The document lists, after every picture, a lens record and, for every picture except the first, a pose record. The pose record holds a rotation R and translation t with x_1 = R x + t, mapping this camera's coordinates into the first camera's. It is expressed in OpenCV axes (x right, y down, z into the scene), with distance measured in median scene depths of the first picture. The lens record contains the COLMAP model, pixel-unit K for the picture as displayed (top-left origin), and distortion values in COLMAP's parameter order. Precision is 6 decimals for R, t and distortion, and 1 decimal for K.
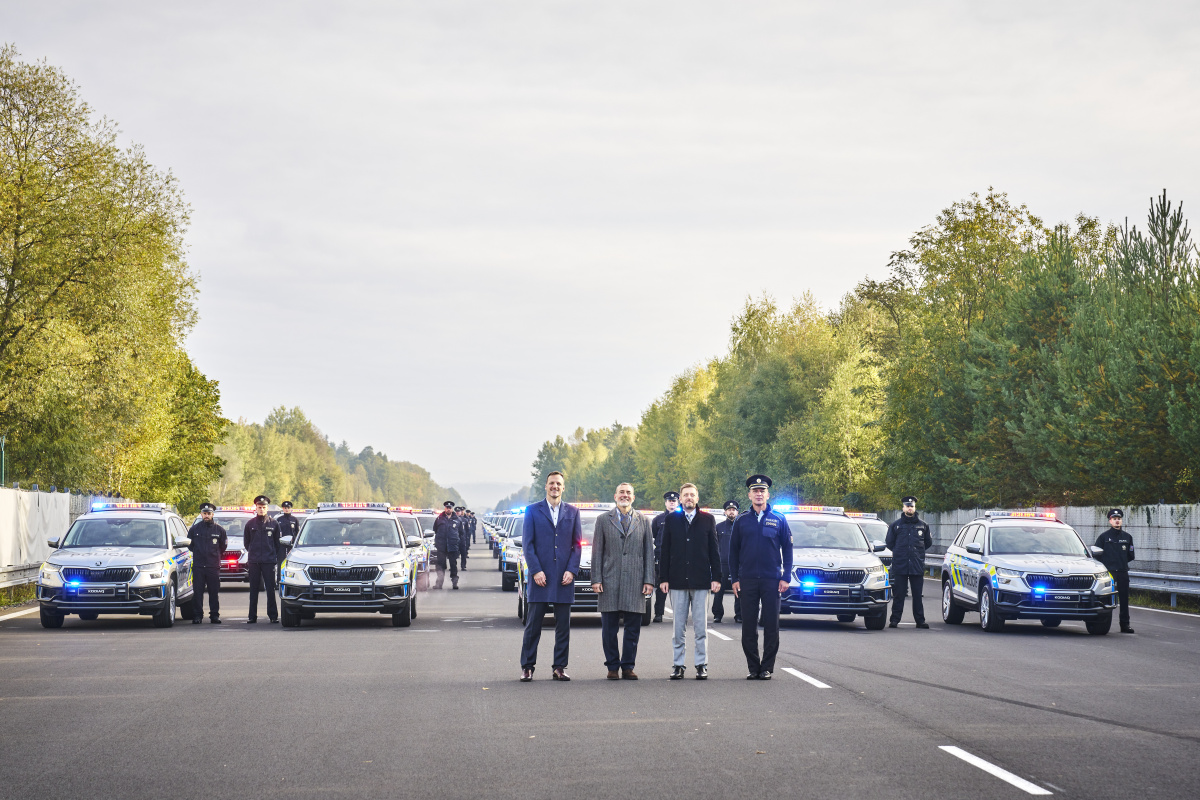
lens RADIAL K [[2611.7, 0, 600.0], [0, 2611.7, 400.0], [0, 0, 1]] dist [-0.056765, -0.465241]
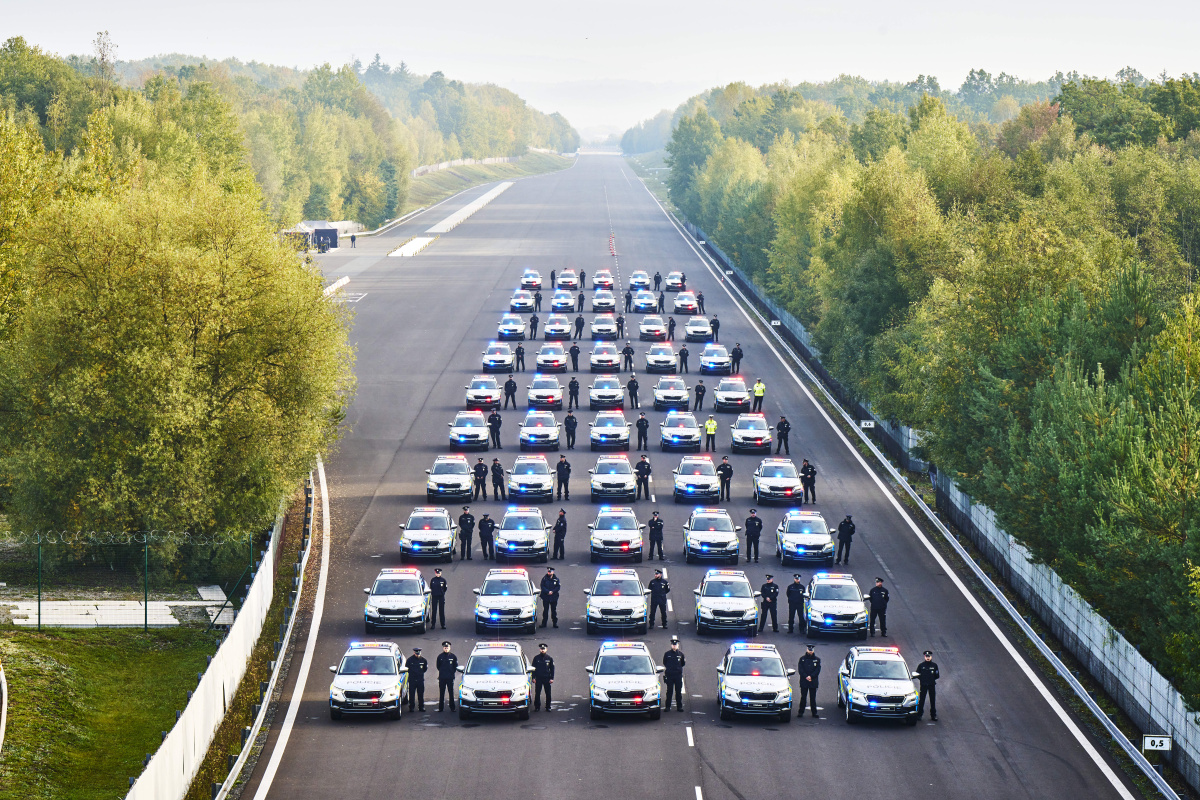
lens RADIAL K [[4009.0, 0, 600.0], [0, 4009.0, 400.0], [0, 0, 1]] dist [-0.001666, 0.041658]
pose [[0.998929, 0.007840, -0.045596, 0.028809], [-0.002528, 0.993315, 0.115411, -0.128021], [0.046196, -0.115172, 0.992271, -0.490496]]
